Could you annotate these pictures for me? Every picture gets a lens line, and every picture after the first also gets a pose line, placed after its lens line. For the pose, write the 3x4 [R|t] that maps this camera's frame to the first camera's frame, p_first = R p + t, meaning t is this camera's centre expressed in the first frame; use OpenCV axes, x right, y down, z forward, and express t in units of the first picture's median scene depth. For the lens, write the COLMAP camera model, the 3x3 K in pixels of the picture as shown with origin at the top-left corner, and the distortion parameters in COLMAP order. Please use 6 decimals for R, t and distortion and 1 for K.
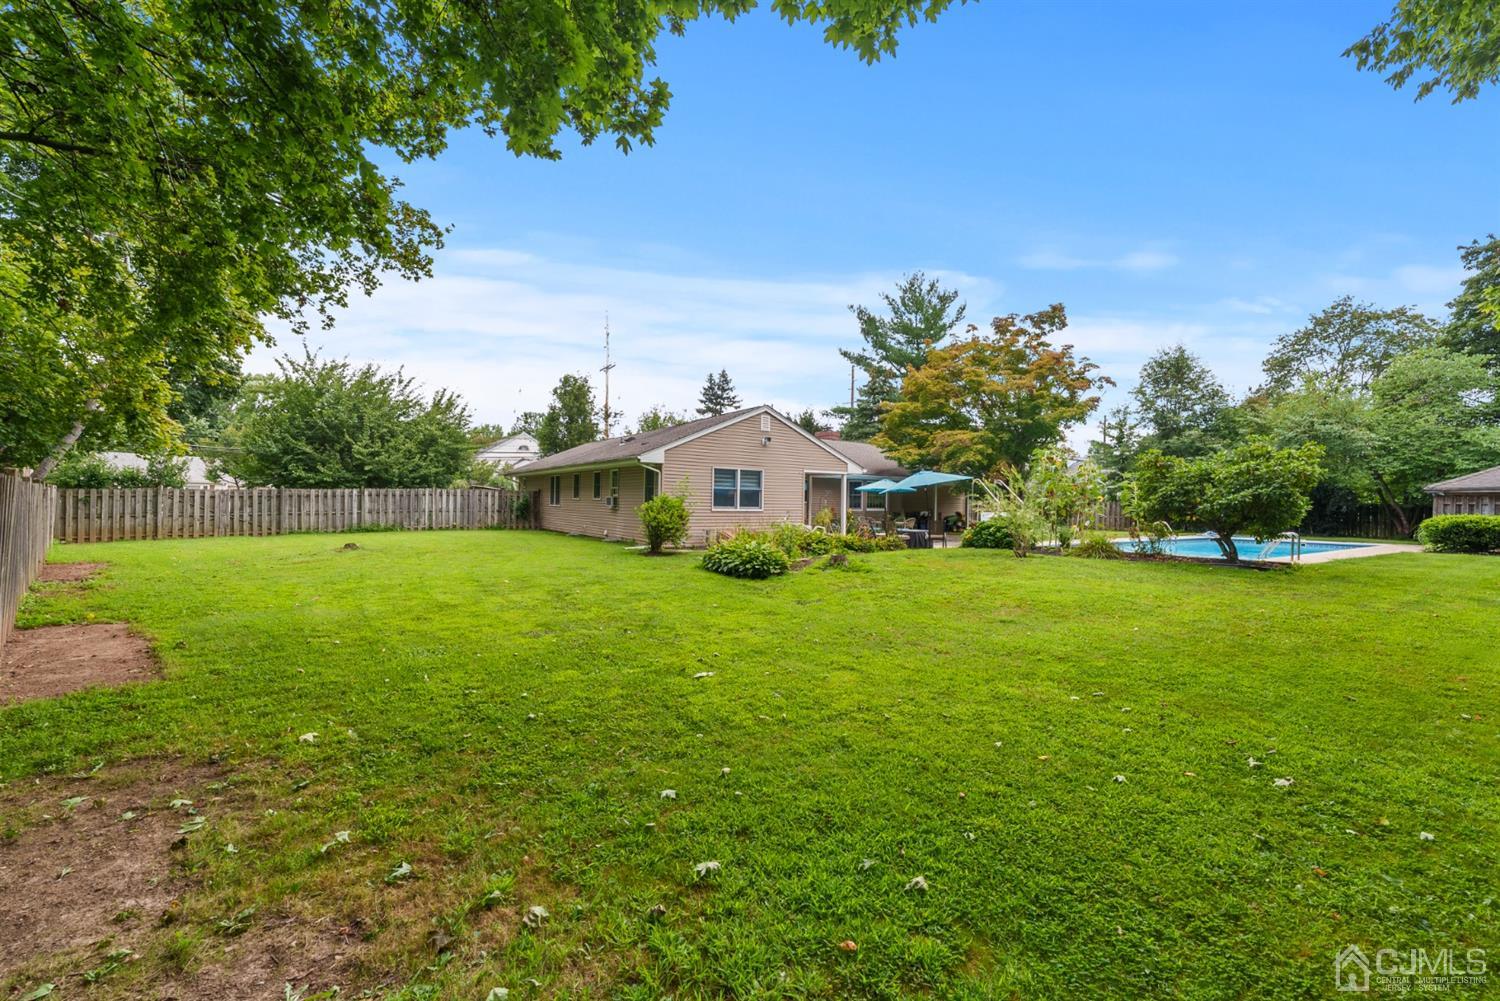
lens RADIAL K [[607.2, 0, 745.0], [0, 607.2, 501.9], [0, 0, 1]] dist [0.001240, 0.000432]
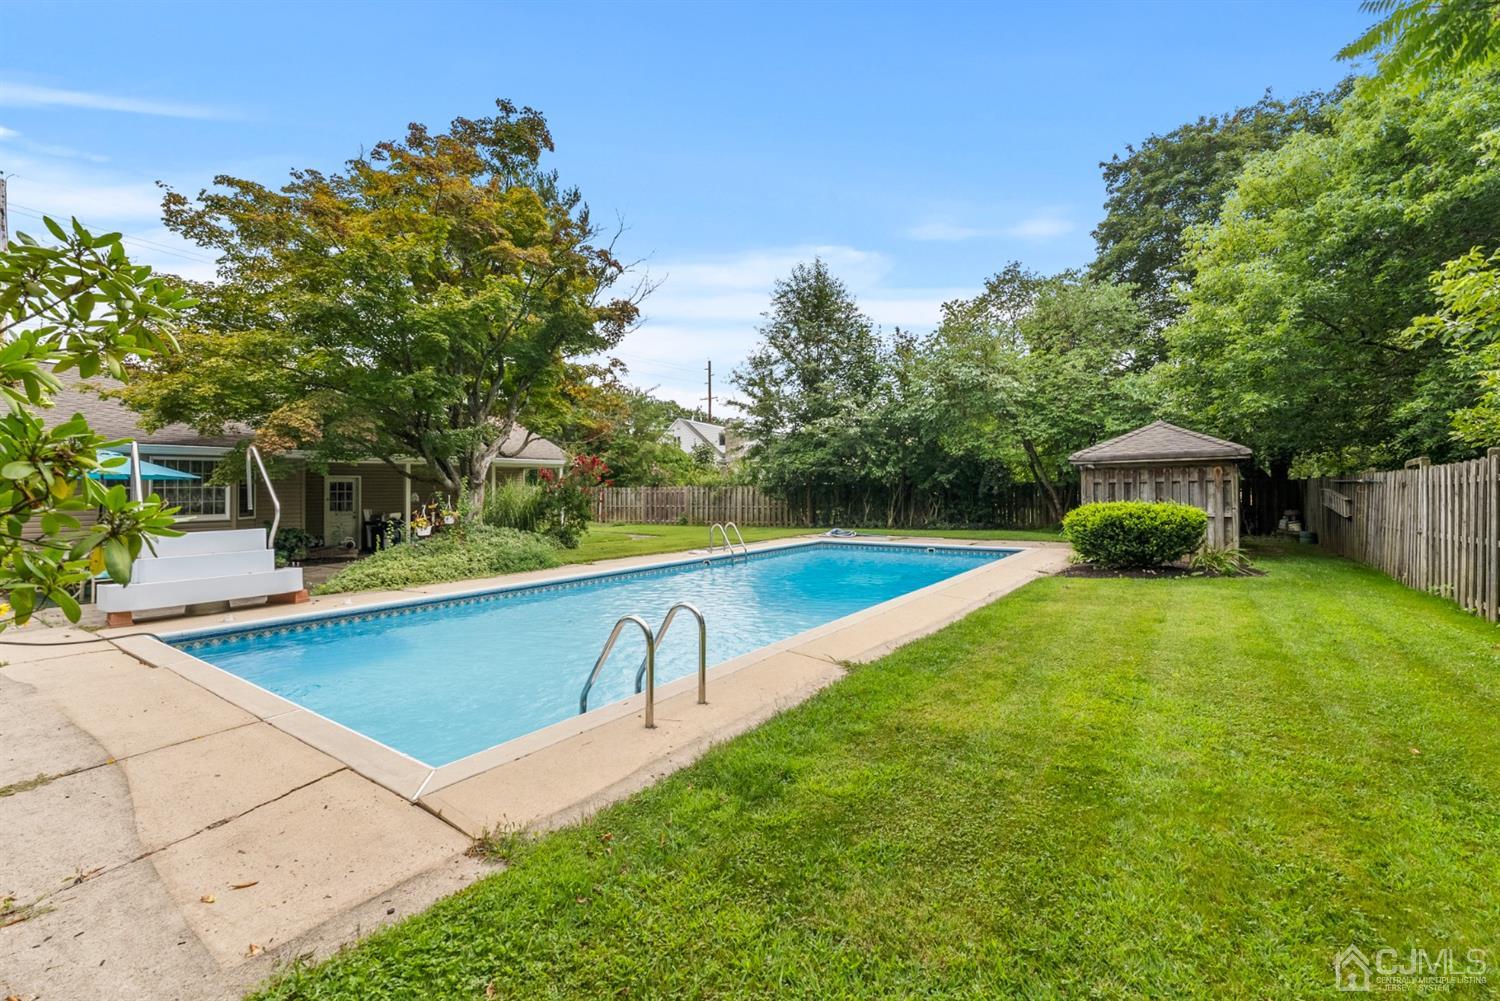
lens RADIAL K [[638.1, 0, 752.1], [0, 638.1, 485.3], [0, 0, 1]] dist [0.000094, 0.000597]
pose [[0.936295, -0.025792, 0.350266, 0.491759], [0.026830, 0.999638, 0.001890, -0.003611], [-0.350188, 0.007628, 0.936648, 0.424468]]
